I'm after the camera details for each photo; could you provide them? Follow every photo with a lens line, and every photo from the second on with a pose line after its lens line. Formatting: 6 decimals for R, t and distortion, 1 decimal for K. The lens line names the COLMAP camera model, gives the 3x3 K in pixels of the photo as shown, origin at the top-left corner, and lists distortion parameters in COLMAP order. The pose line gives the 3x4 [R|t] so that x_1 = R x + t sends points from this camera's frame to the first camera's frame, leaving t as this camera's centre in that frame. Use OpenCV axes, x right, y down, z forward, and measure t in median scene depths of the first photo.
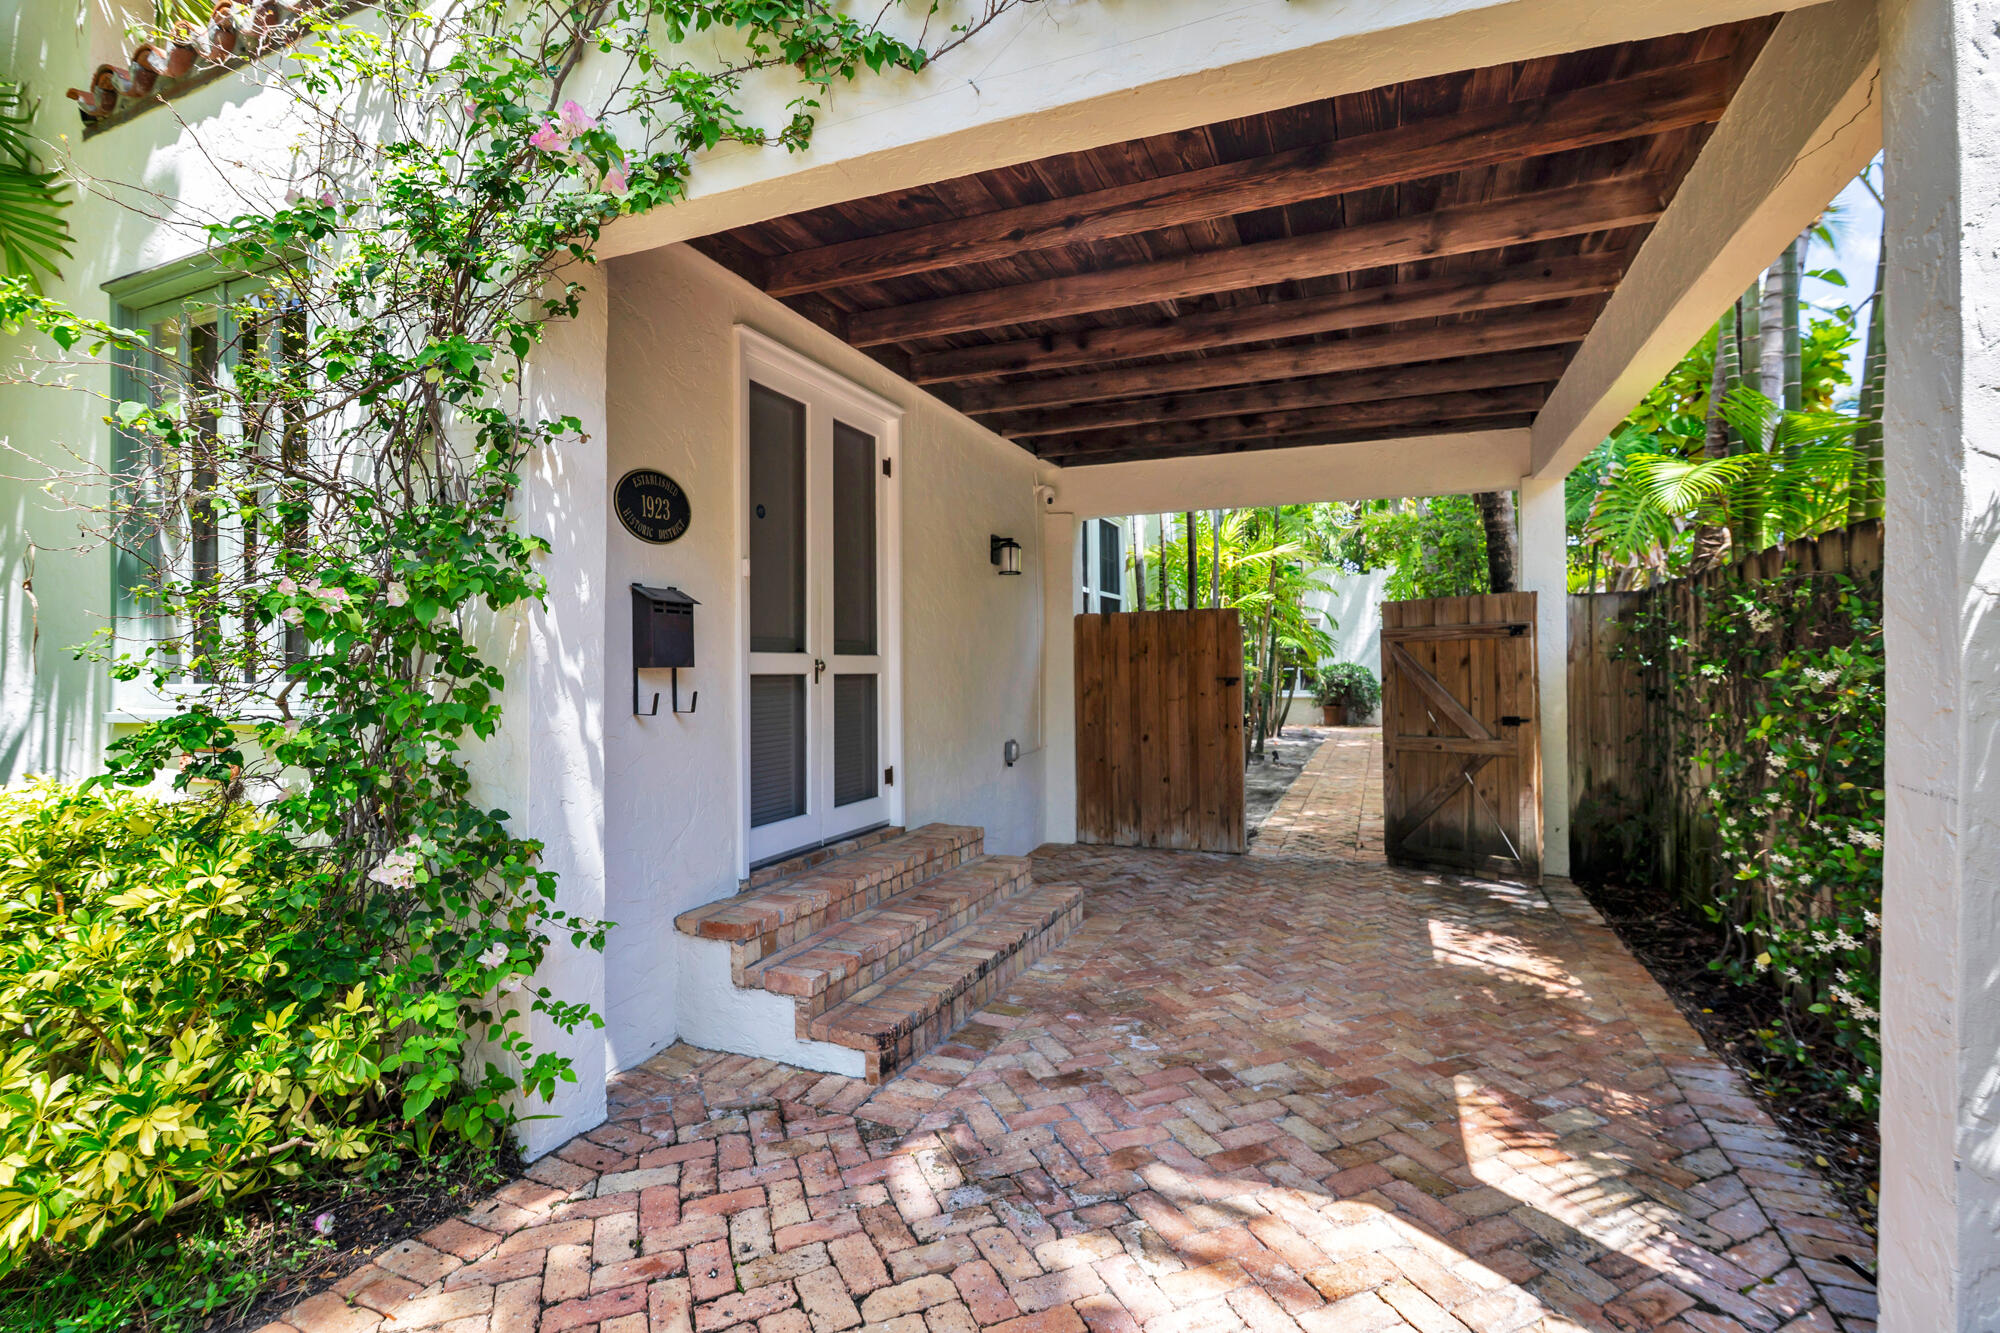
lens RADIAL K [[918.4, 0, 980.1], [0, 918.4, 667.2], [0, 0, 1]] dist [-0.016232, 0.000122]
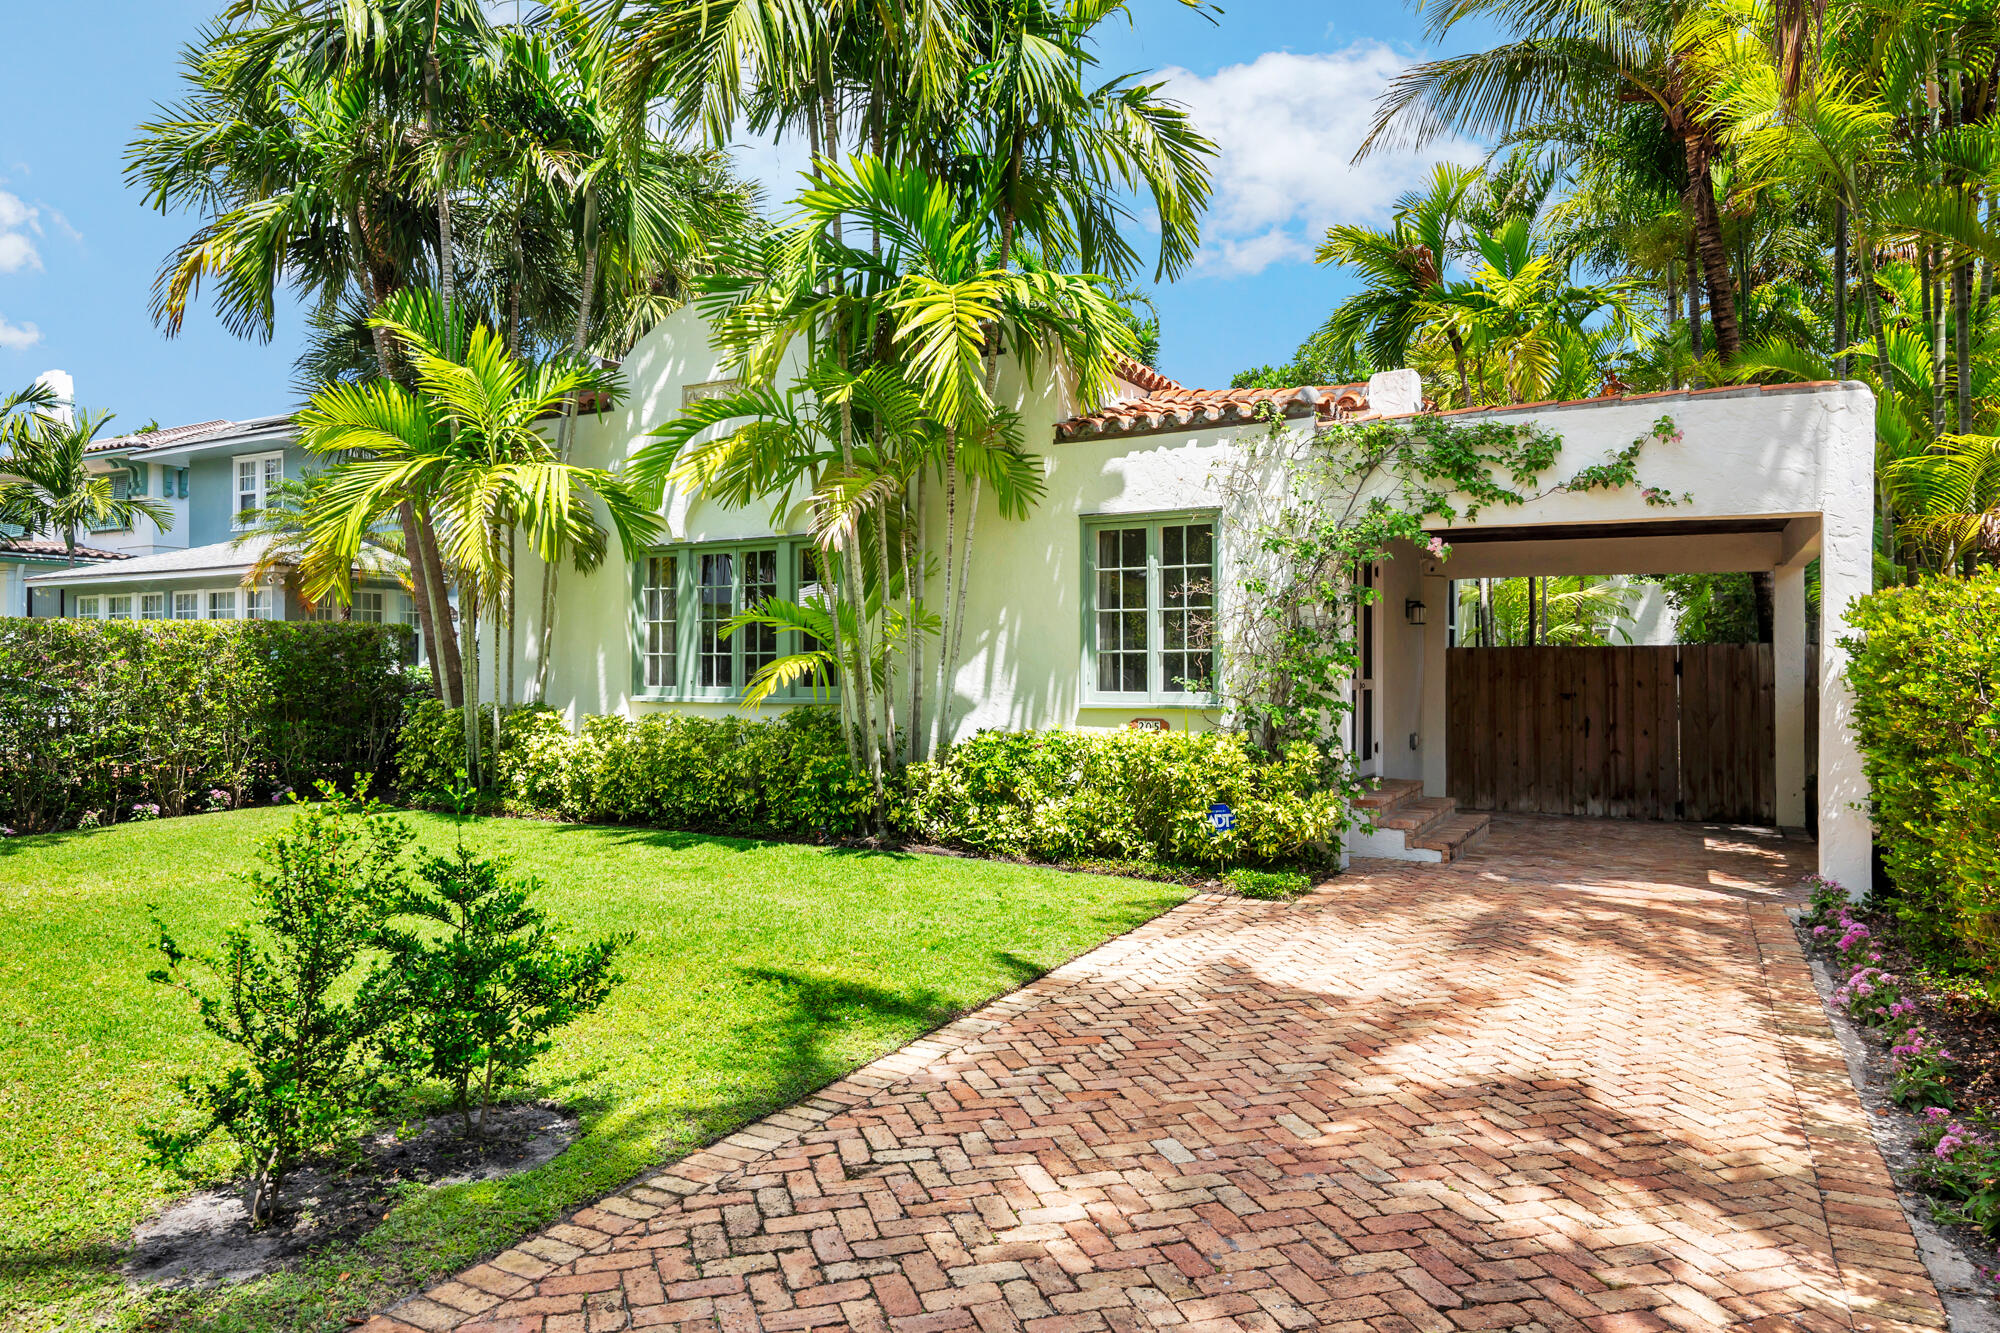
lens RADIAL K [[1250.4, 0, 942.4], [0, 1250.4, 667.8], [0, 0, 1]] dist [-0.003094, 0.000790]
pose [[0.992582, 0.013939, -0.120779, -0.523822], [-0.014553, 0.999885, -0.004199, -0.011828], [0.120707, 0.005925, 0.992671, -1.213846]]
